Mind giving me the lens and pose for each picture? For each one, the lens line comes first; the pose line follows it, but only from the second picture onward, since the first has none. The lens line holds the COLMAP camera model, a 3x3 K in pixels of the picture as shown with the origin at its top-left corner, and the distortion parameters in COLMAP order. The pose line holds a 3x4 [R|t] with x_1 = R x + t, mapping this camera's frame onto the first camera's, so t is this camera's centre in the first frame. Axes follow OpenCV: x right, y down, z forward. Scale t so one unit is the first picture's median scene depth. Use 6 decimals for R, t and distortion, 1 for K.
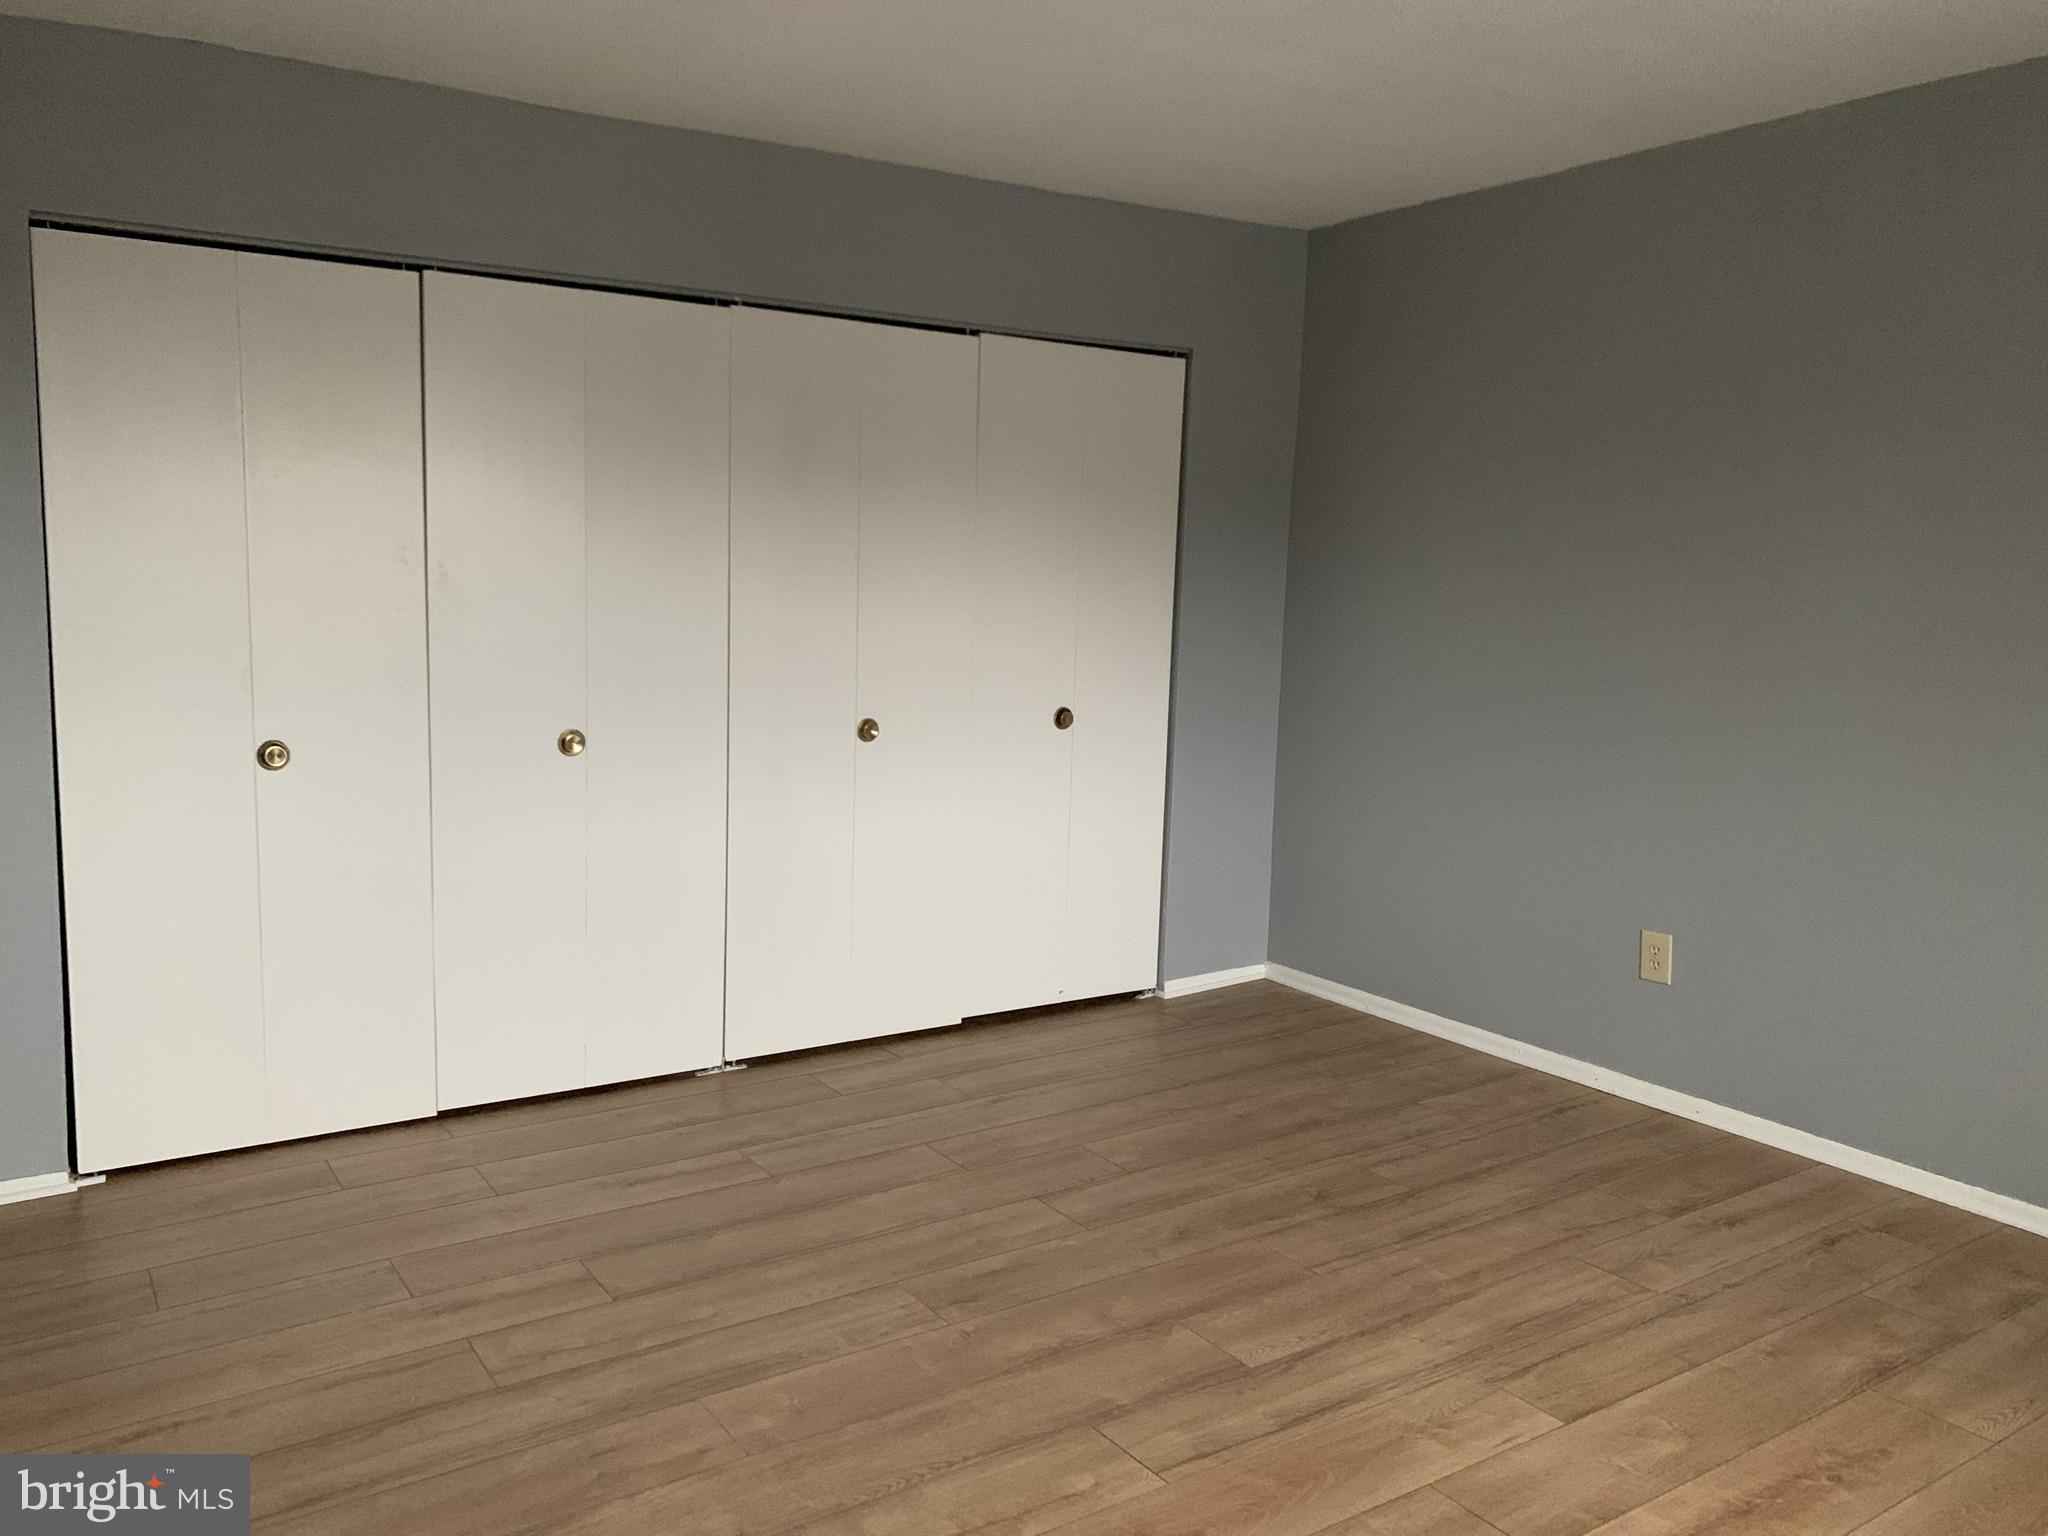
lens RADIAL K [[1553.8, 0, 1025.2], [0, 1553.8, 773.9], [0, 0, 1]] dist [0.021095, -0.018352]
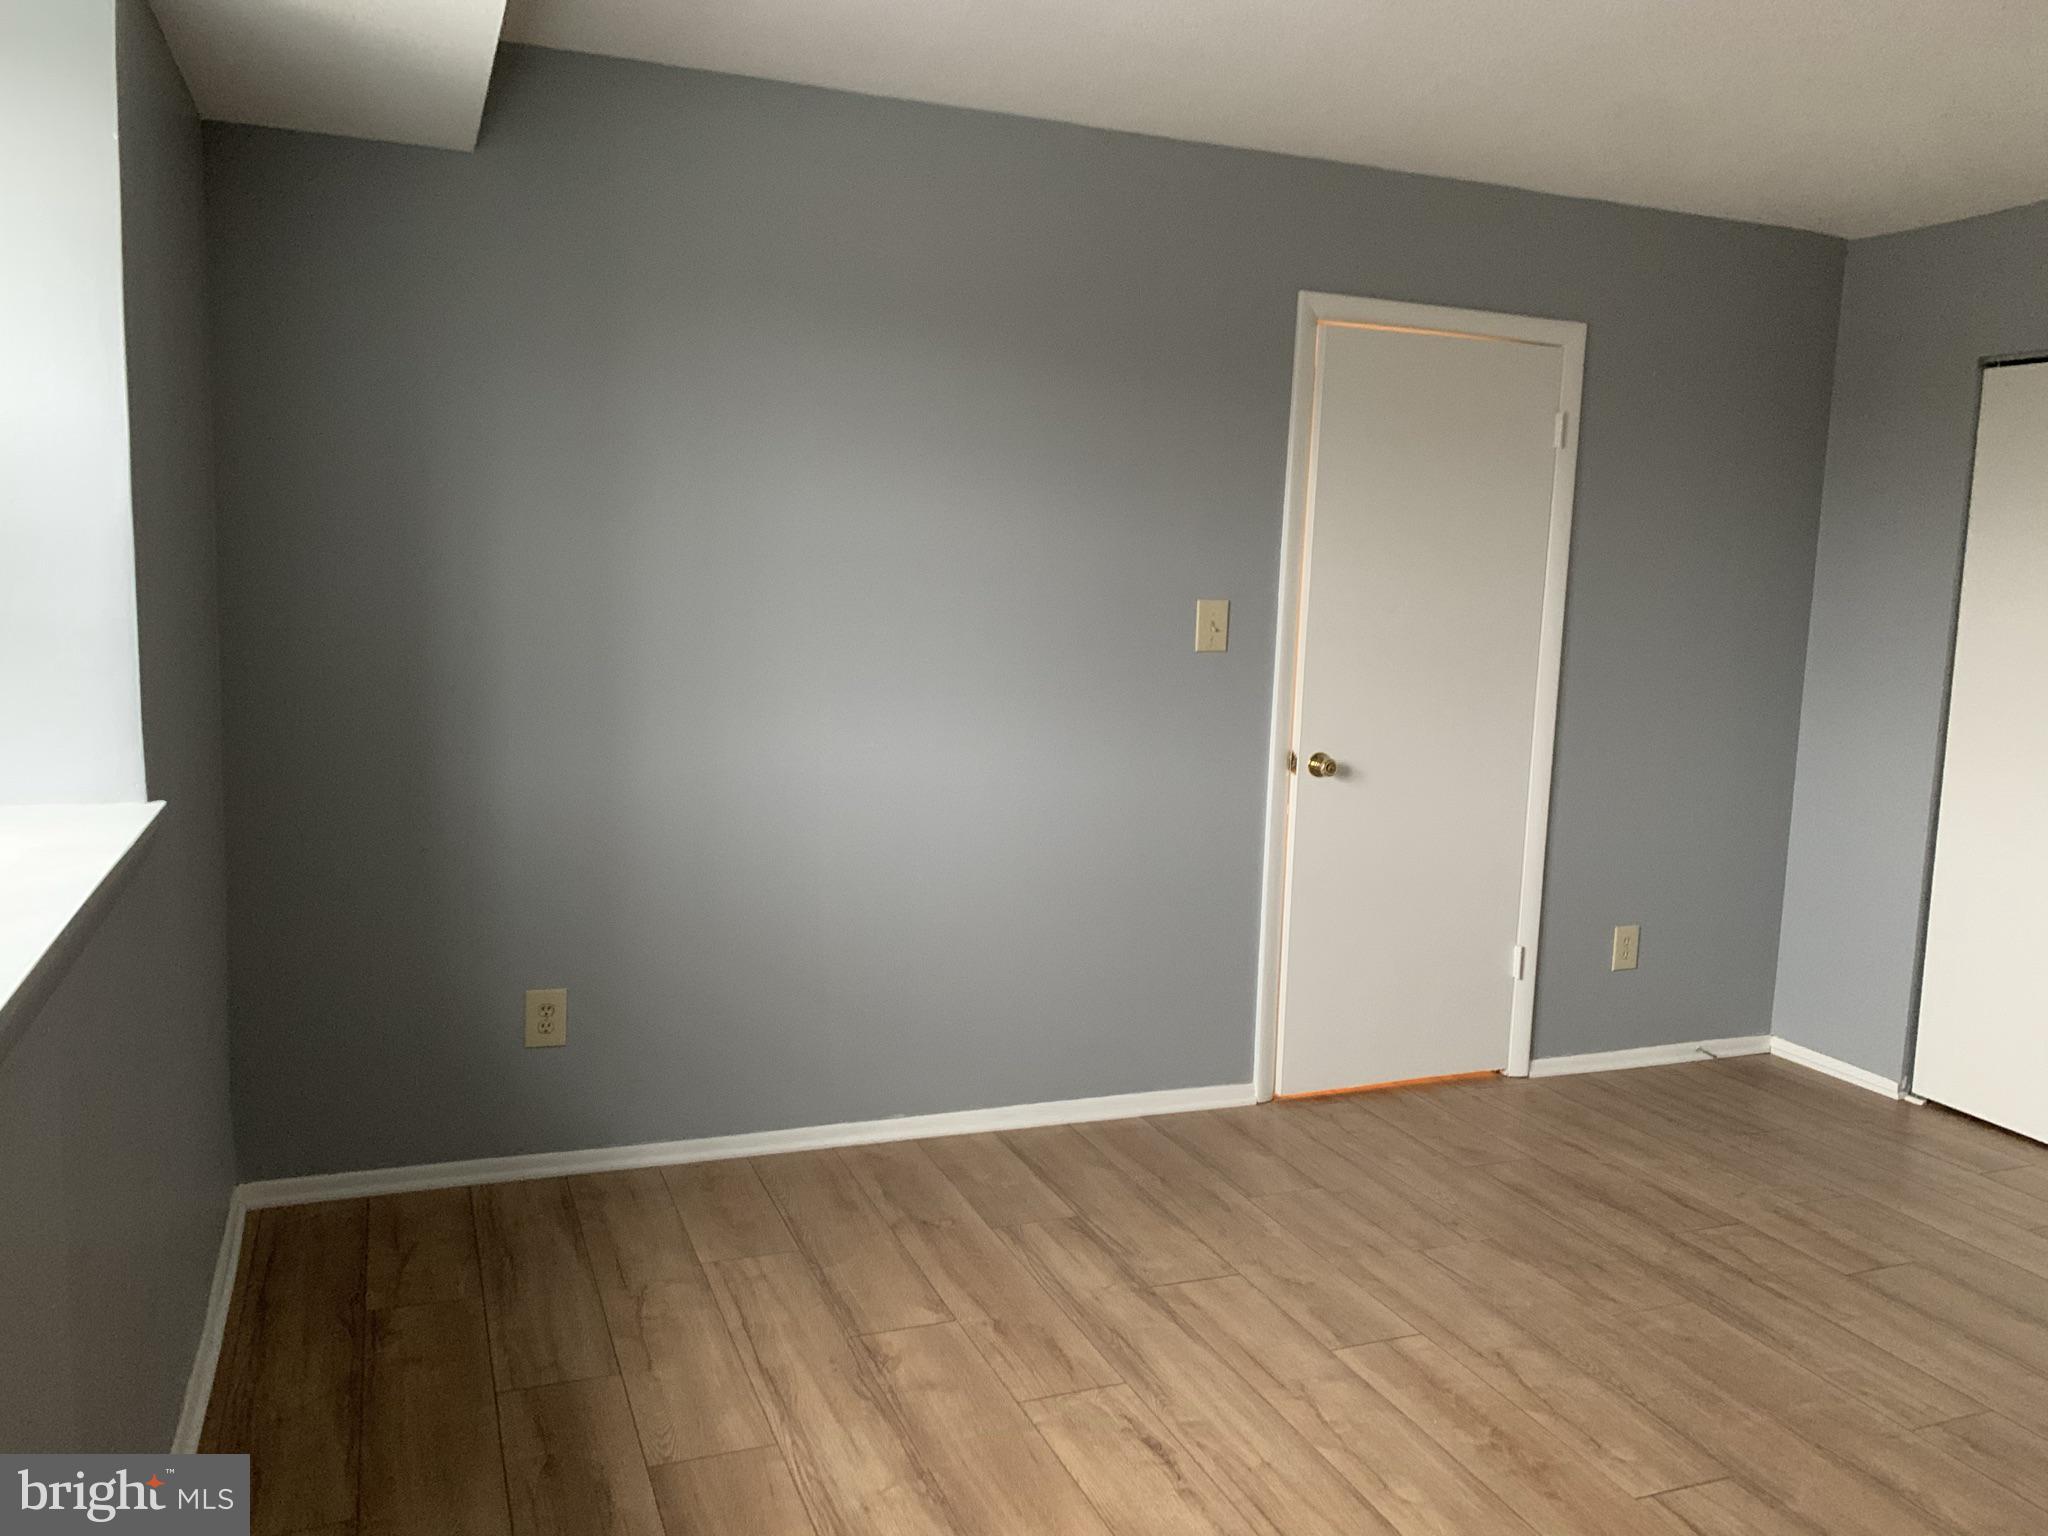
lens RADIAL K [[1553.8, 0, 1021.0], [0, 1553.8, 765.8], [0, 0, 1]] dist [0.021095, -0.018352]
pose [[-0.213332, 0.103725, -0.971458, 0.907465], [-0.158383, 0.977523, 0.139154, -0.082814], [0.964056, 0.183548, -0.192109, 0.566475]]
